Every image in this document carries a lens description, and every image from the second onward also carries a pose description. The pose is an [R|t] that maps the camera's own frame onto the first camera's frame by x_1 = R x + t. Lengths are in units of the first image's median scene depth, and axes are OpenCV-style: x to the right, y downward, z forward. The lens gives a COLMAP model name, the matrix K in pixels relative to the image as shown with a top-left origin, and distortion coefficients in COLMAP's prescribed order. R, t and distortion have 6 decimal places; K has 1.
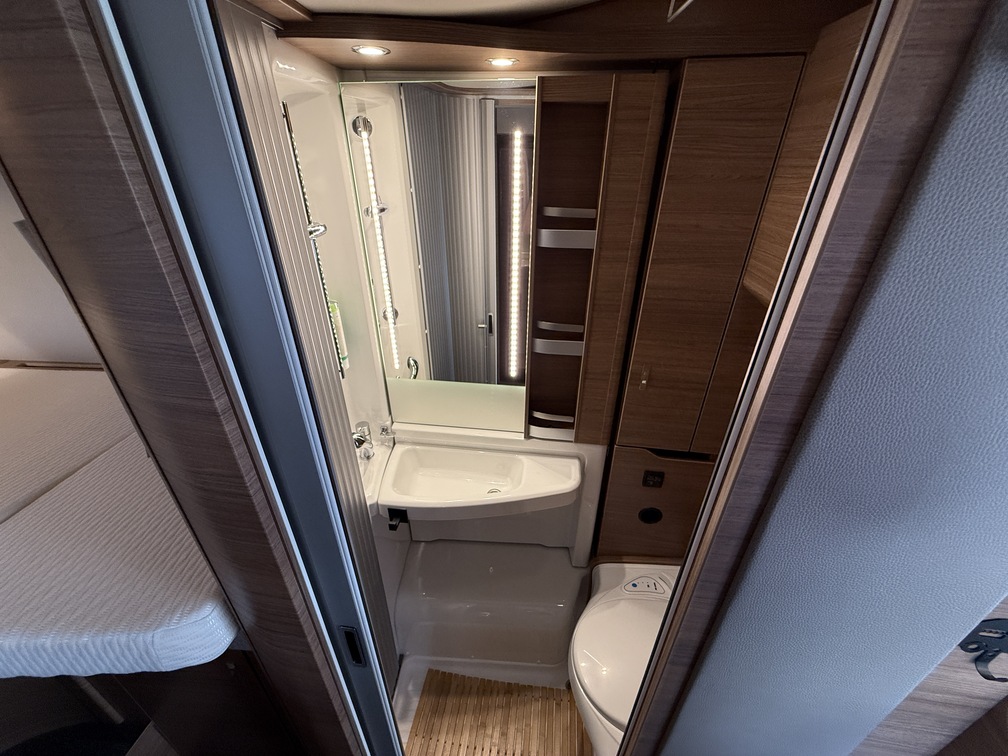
lens RADIAL K [[402.4, 0, 499.5], [0, 402.4, 377.8], [0, 0, 1]] dist [-0.001017, 0.000416]
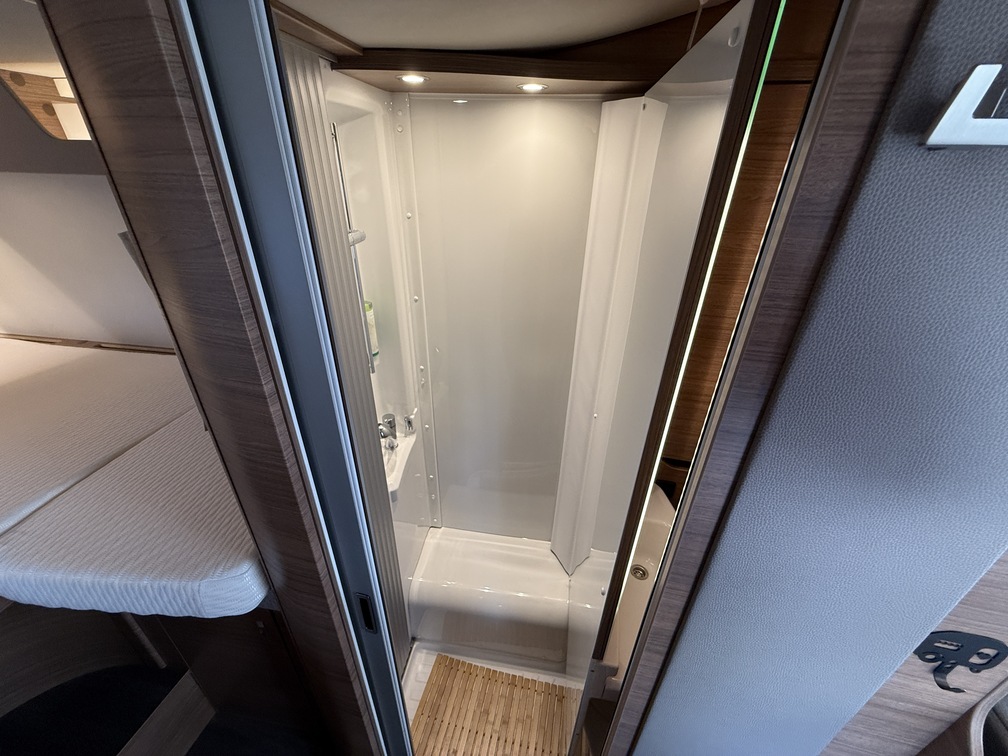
lens RADIAL K [[402.4, 0, 499.5], [0, 402.4, 377.8], [0, 0, 1]] dist [-0.001017, 0.000416]
pose [[0.995792, 0.054846, -0.073419, 0.083884], [-0.055167, 0.998474, -0.002350, -0.002872], [0.073178, 0.006390, 0.997298, -0.152775]]
